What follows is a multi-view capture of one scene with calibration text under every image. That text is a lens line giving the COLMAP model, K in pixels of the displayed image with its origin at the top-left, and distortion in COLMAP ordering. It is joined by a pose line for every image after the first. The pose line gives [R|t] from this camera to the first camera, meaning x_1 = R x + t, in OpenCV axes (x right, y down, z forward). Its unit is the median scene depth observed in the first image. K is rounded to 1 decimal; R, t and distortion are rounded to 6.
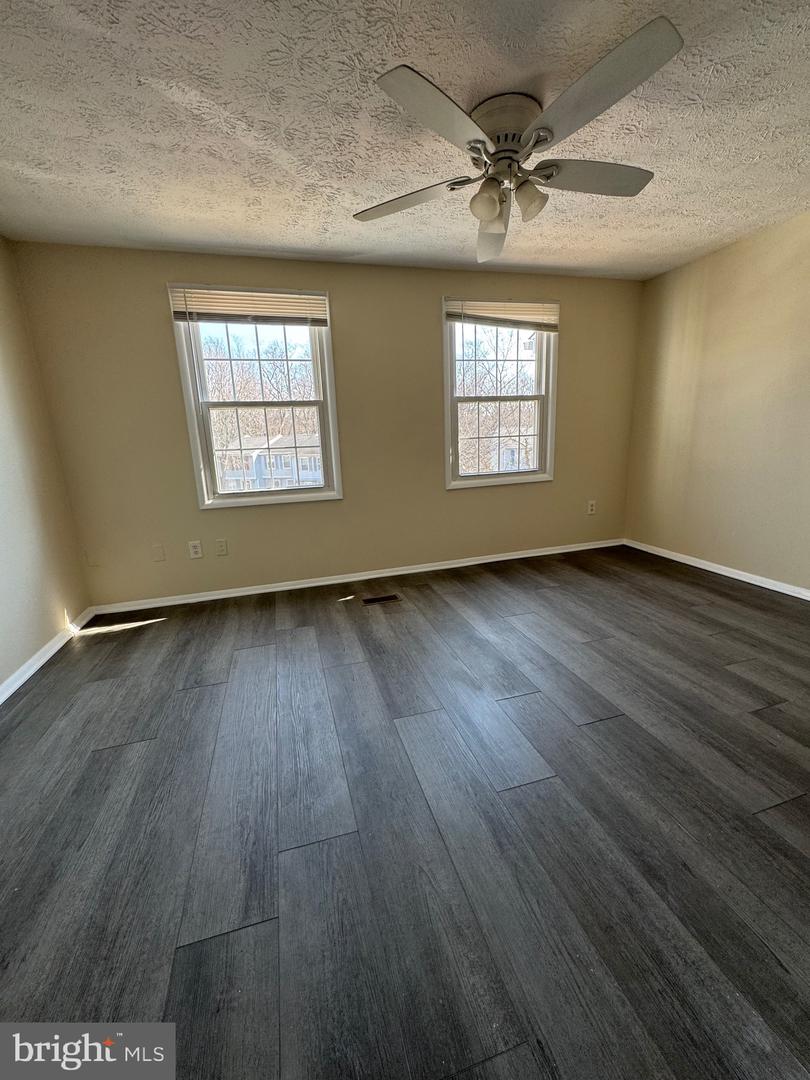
lens RADIAL K [[441.9, 0, 405.0], [0, 441.9, 540.0], [0, 0, 1]] dist [0.006984, -0.000037]
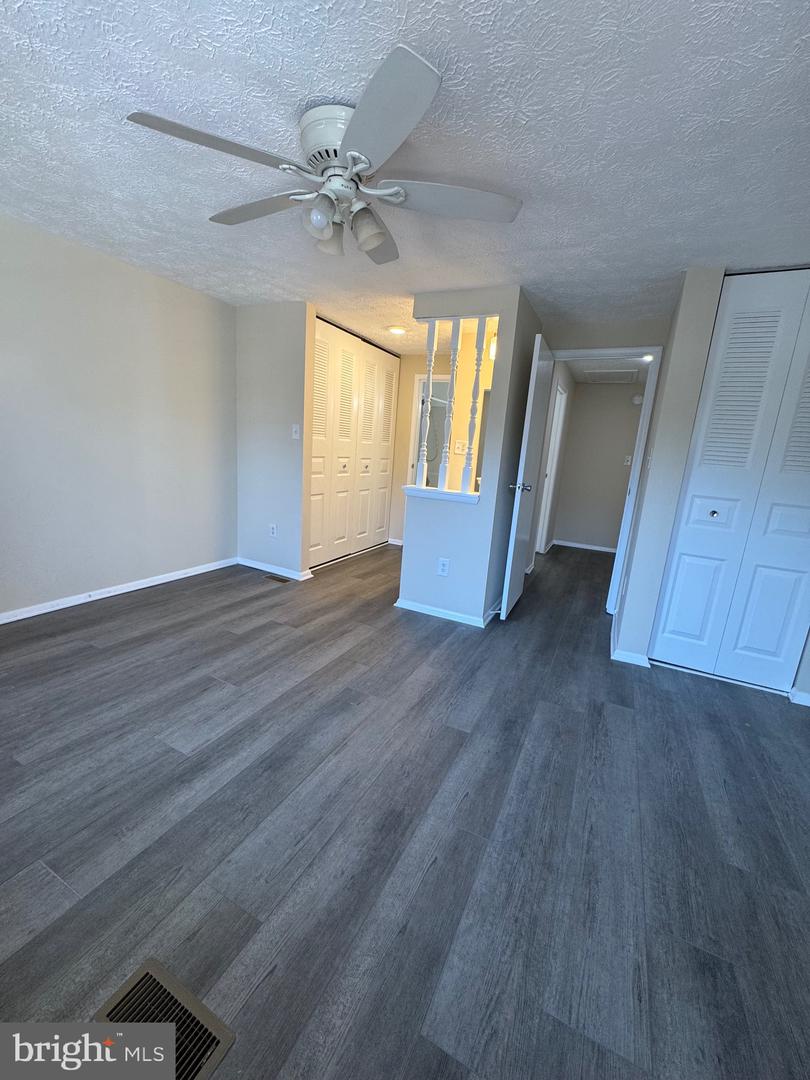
lens RADIAL K [[431.7, 0, 418.2], [0, 431.7, 547.0], [0, 0, 1]] dist [-0.002378, -0.000319]
pose [[-0.752336, -0.166294, 0.637445, -0.319418], [0.106832, 0.924011, 0.367139, -0.254647], [-0.650059, 0.344311, -0.677401, 0.983372]]
